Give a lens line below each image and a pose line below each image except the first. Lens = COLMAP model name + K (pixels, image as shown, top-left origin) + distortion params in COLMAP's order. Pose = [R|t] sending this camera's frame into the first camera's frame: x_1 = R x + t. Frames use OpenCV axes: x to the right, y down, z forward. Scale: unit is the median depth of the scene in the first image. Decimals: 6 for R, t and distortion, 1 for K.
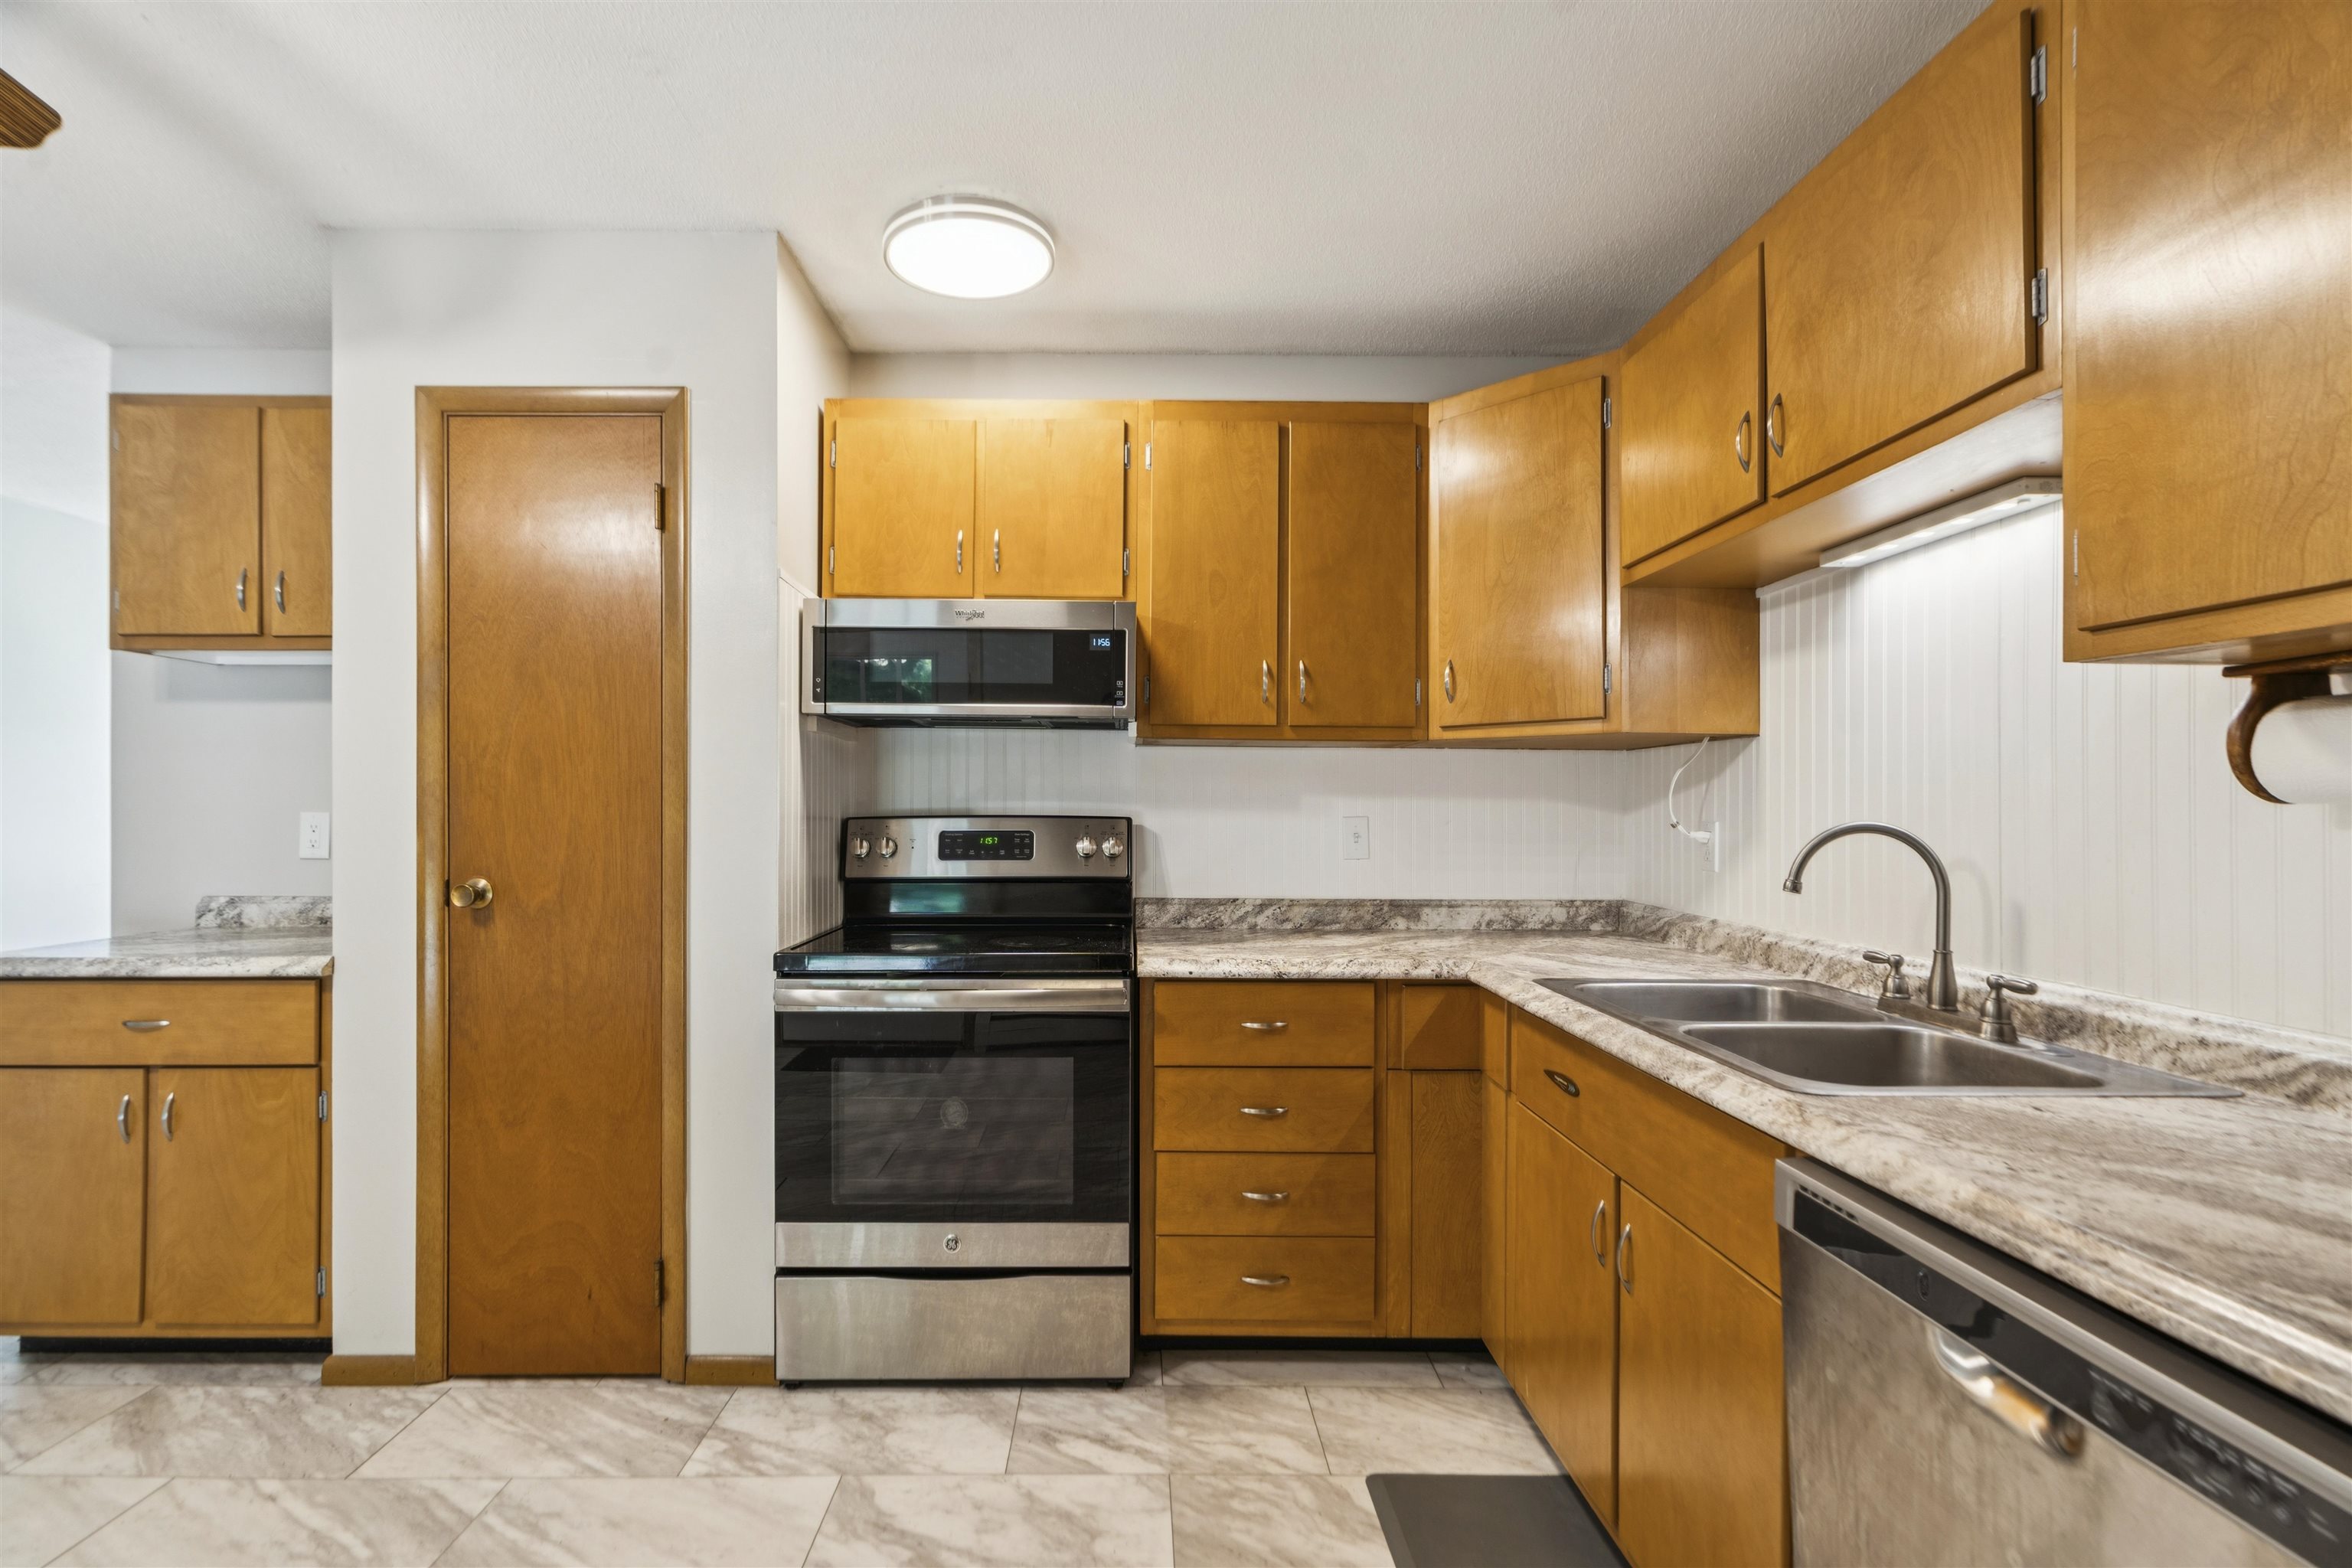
lens RADIAL K [[1074.1, 0, 1132.1], [0, 1074.1, 797.6], [0, 0, 1]] dist [-0.002278, 0.002702]
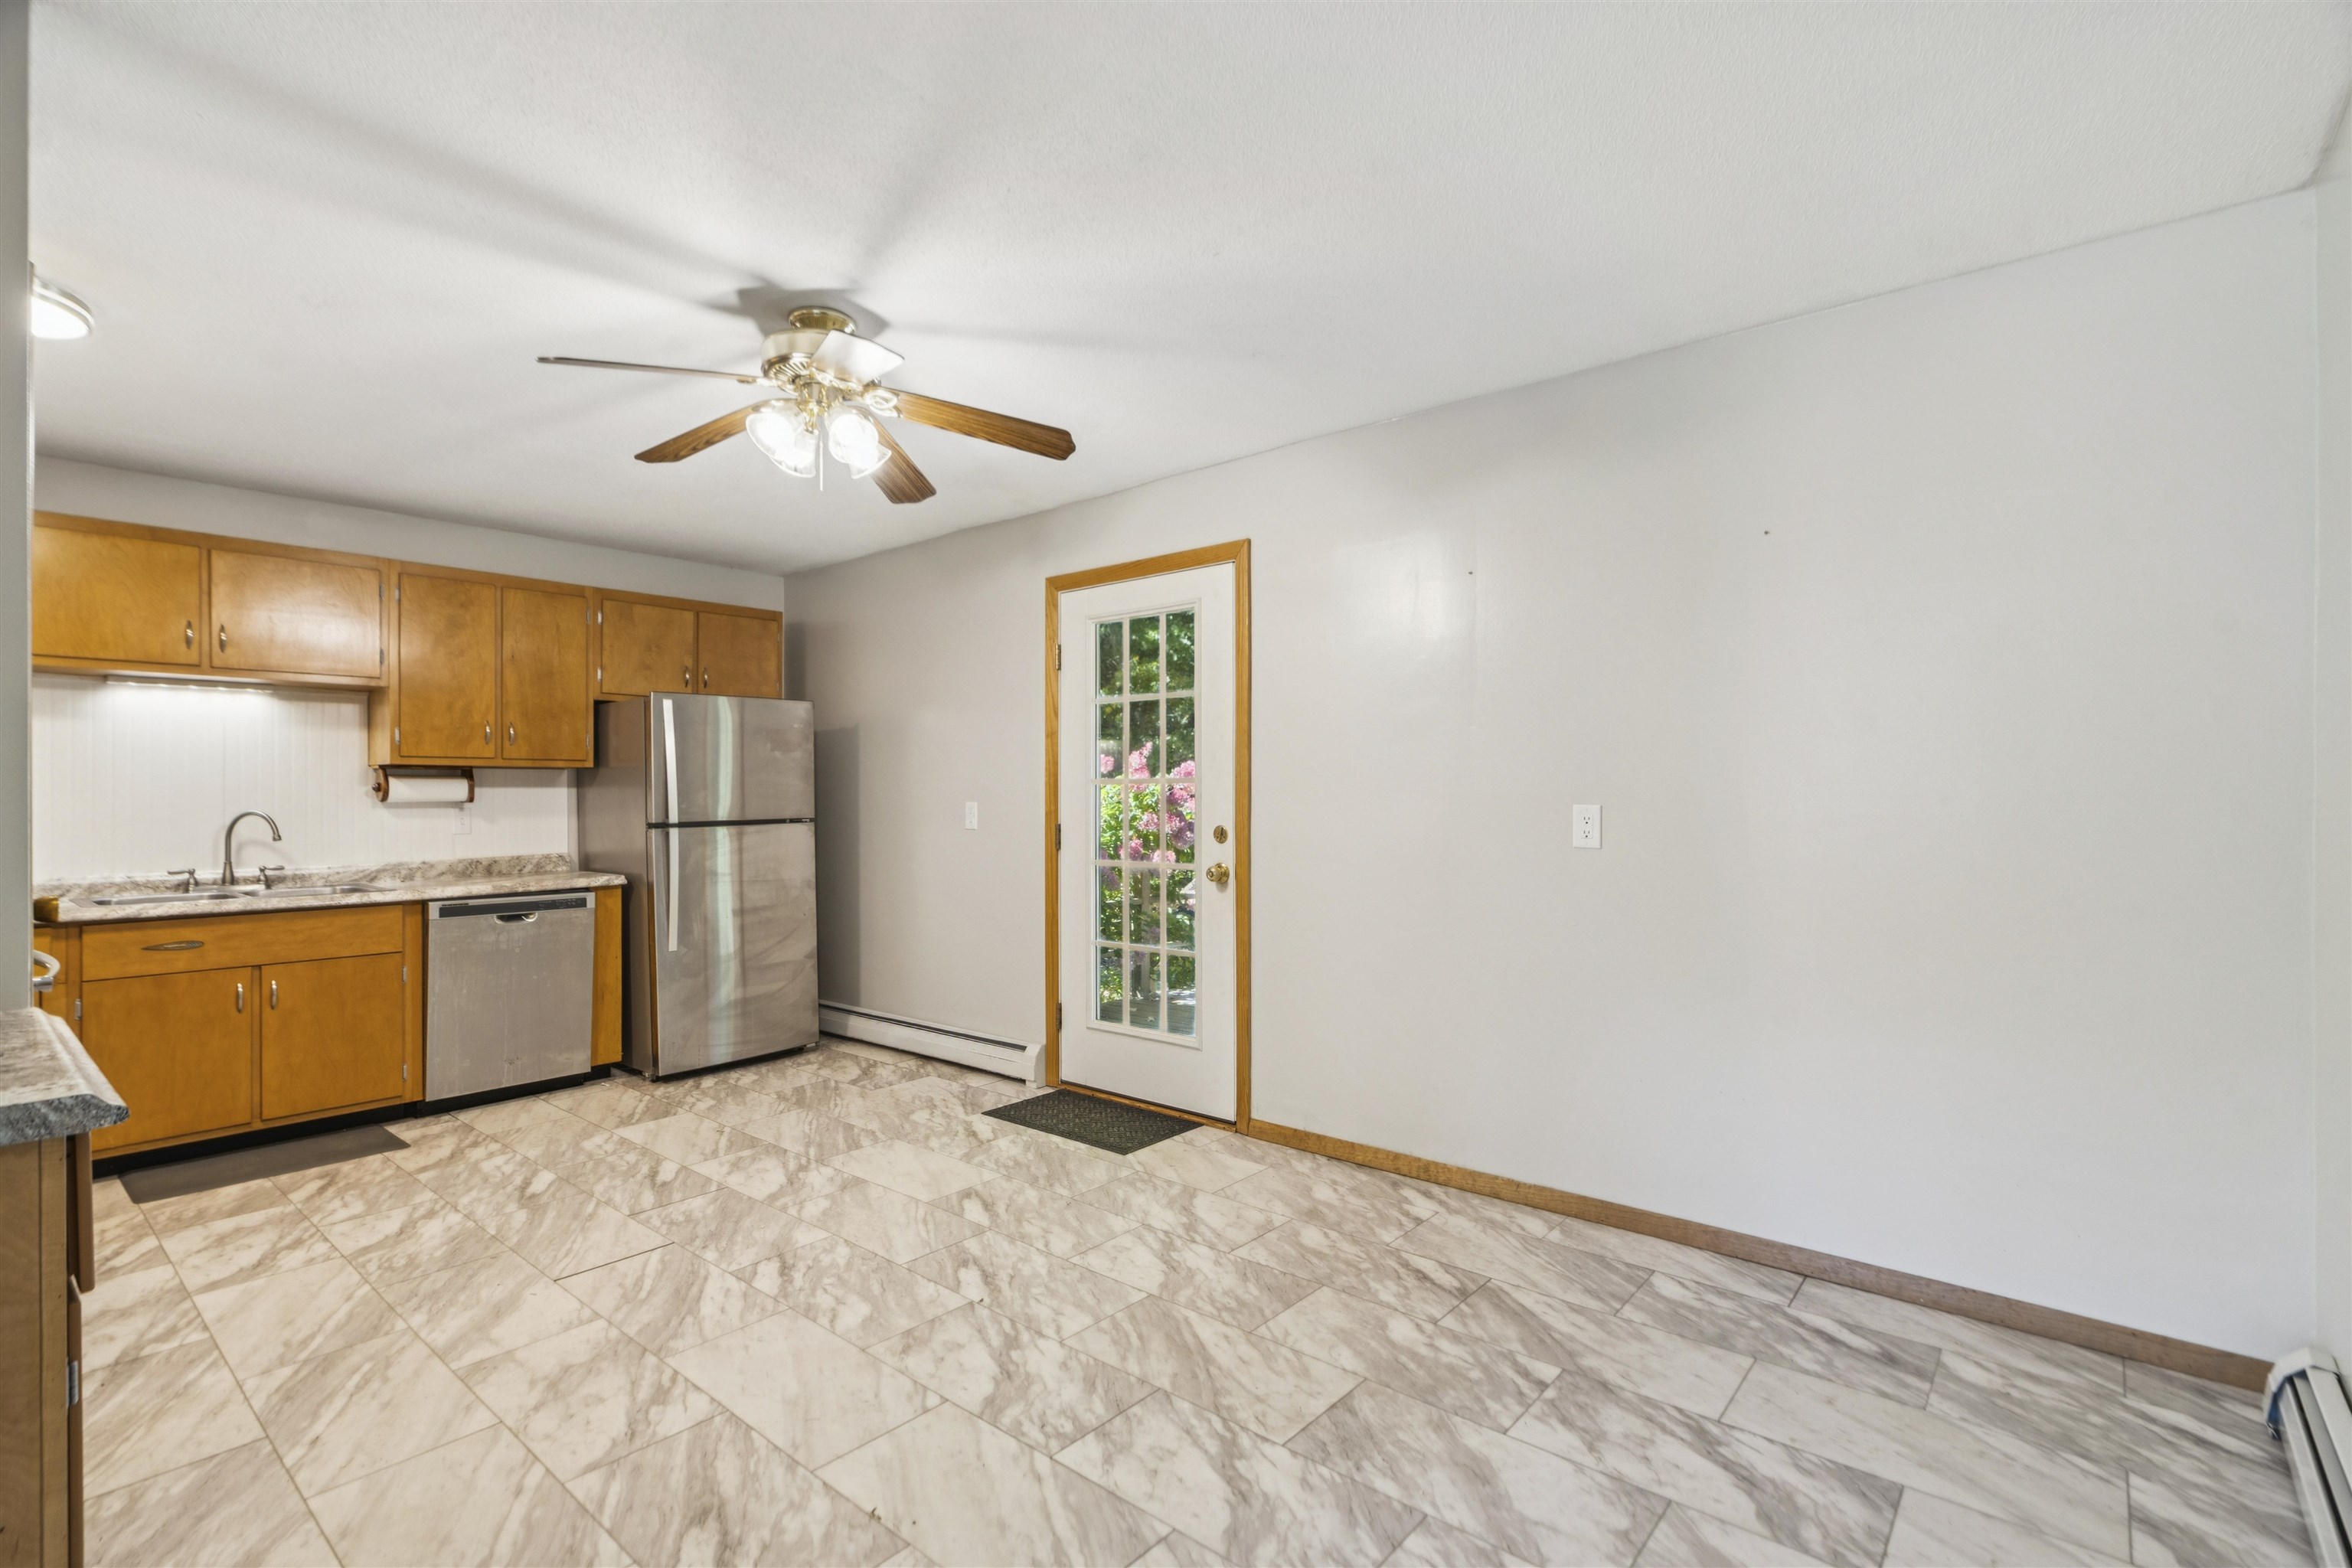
lens RADIAL K [[1074.1, 0, 1178.6], [0, 1074.1, 804.1], [0, 0, 1]] dist [-0.002278, 0.002702]
pose [[-0.762391, 0.003983, 0.647105, -1.972153], [0.005763, 0.999983, 0.000634, 0.011549], [-0.647091, 0.004213, -0.762401, 1.143656]]
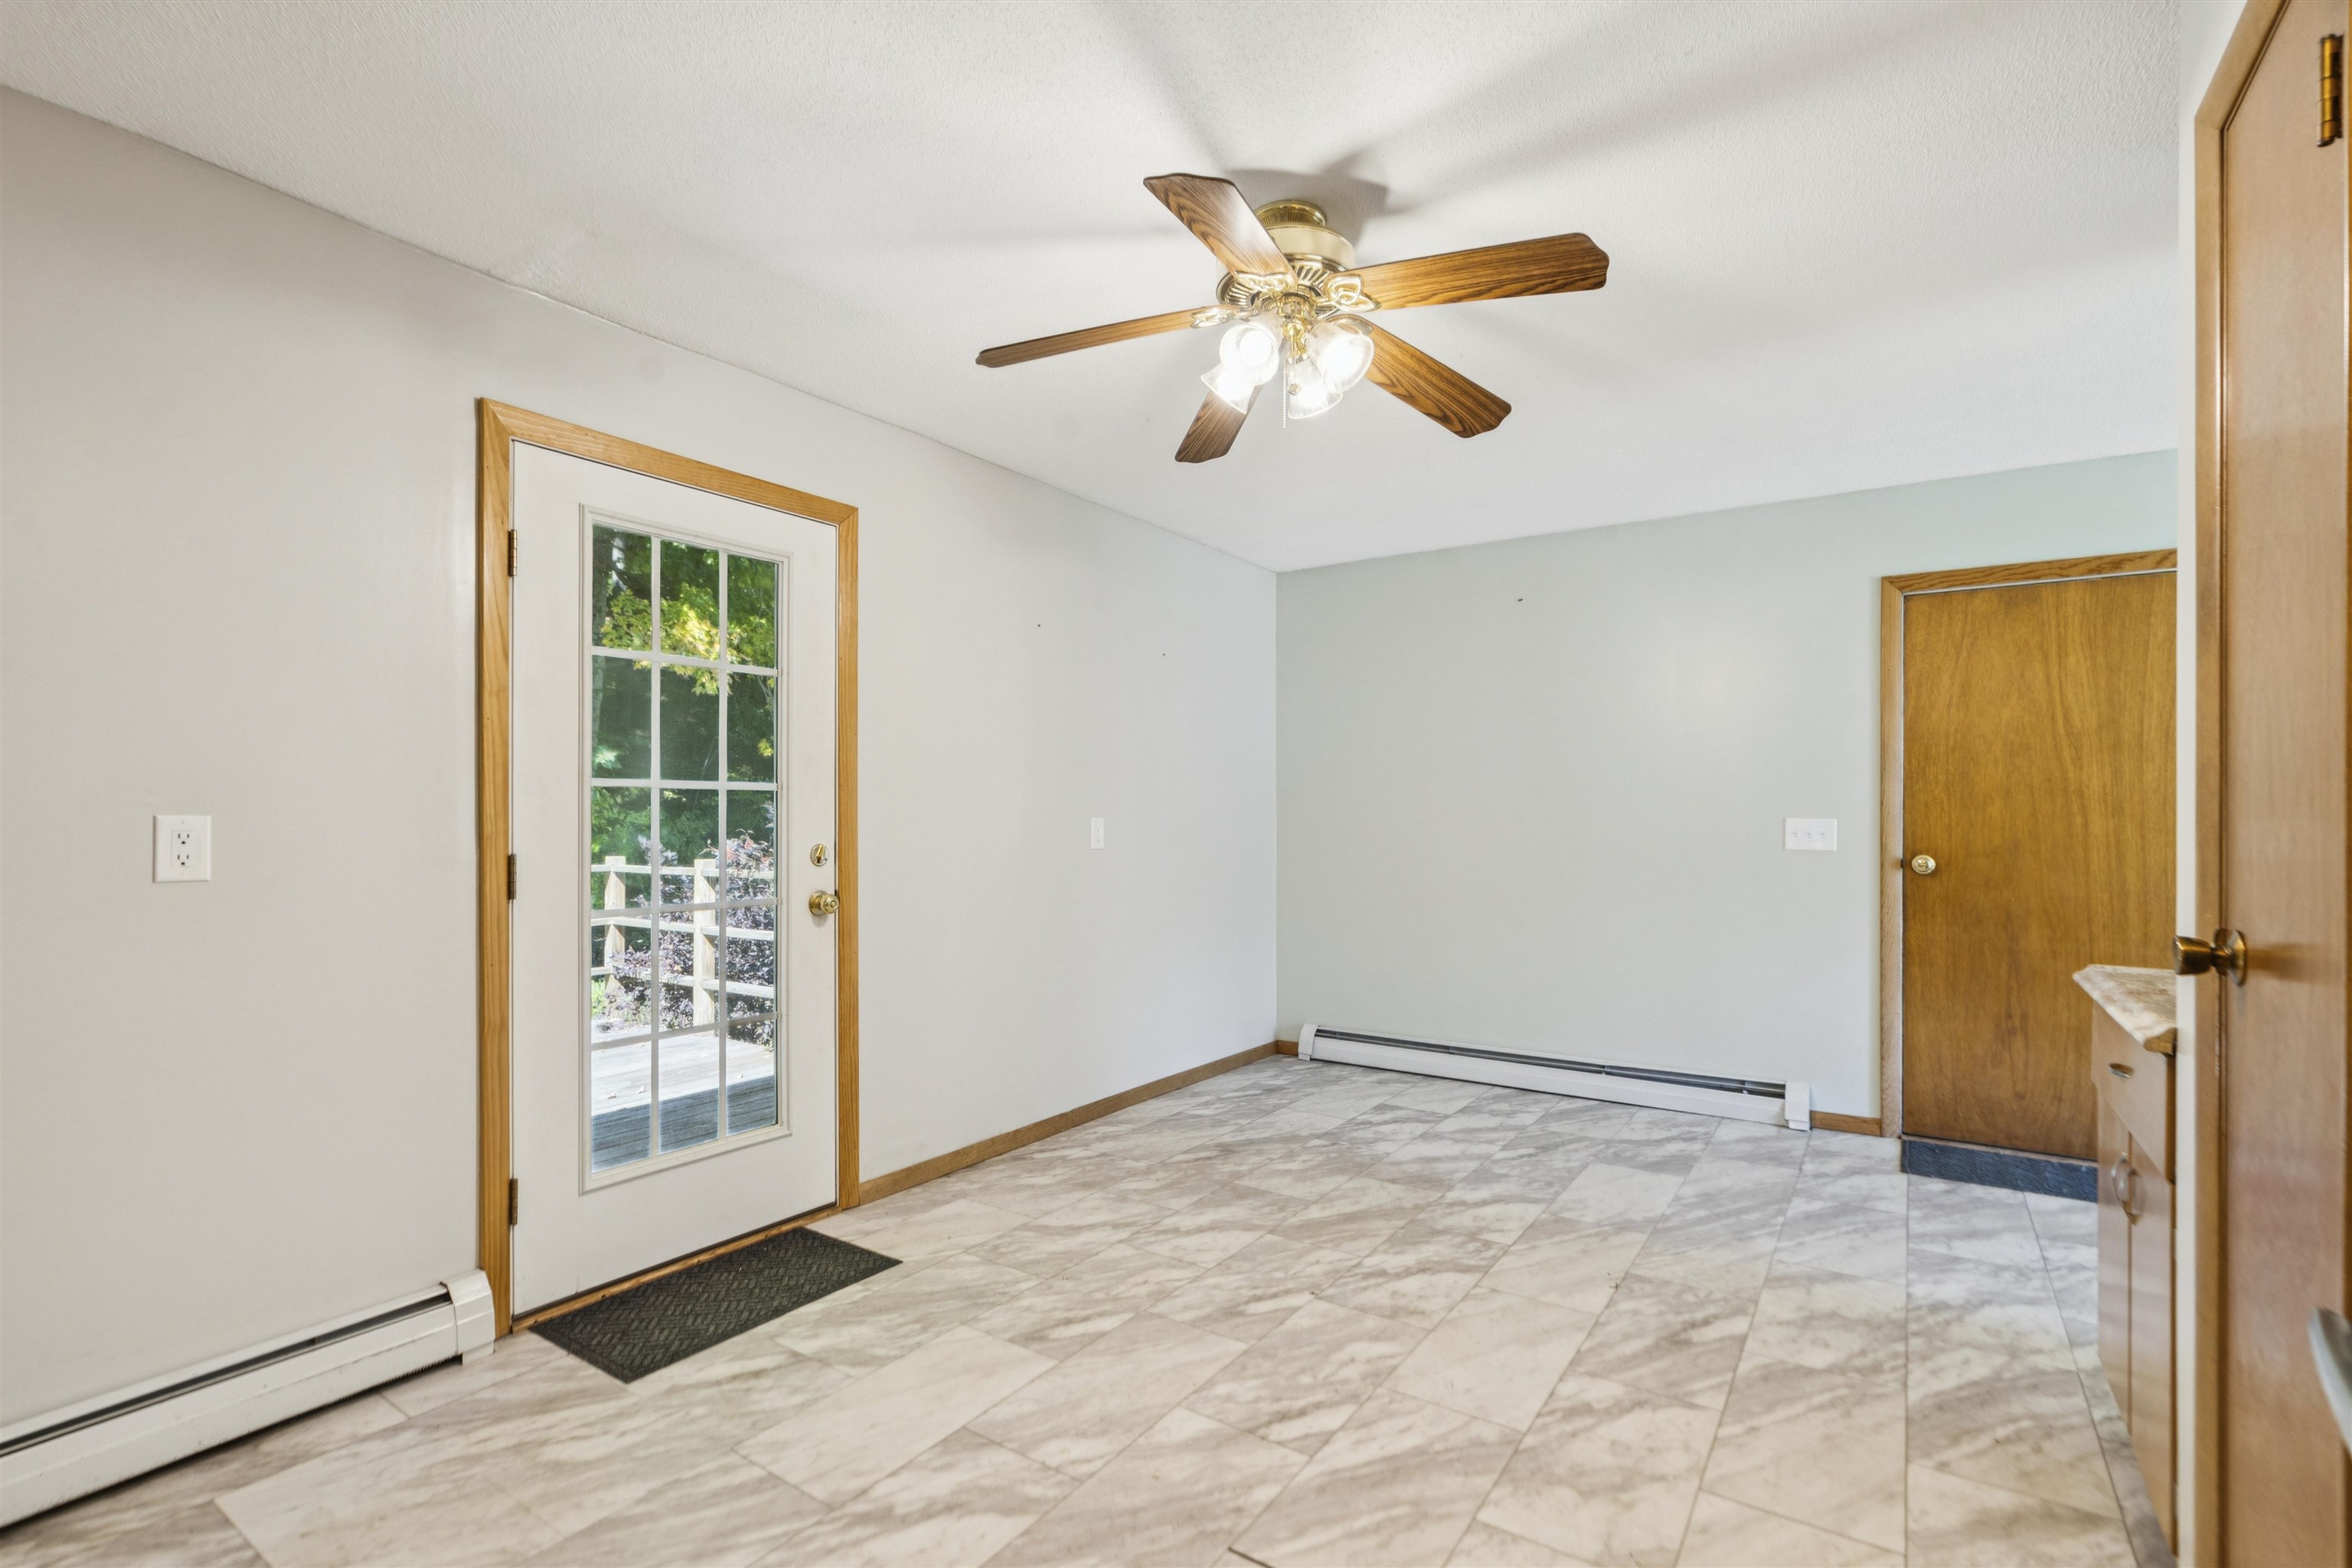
lens RADIAL K [[1074.1, 0, 1184.4], [0, 1074.1, 822.7], [0, 0, 1]] dist [-0.002278, 0.002702]
pose [[-0.561838, 0.007800, -0.827210, 0.177747], [0.003365, 0.999969, 0.007143, 0.012287], [0.827240, 0.001229, -0.561847, 0.938204]]
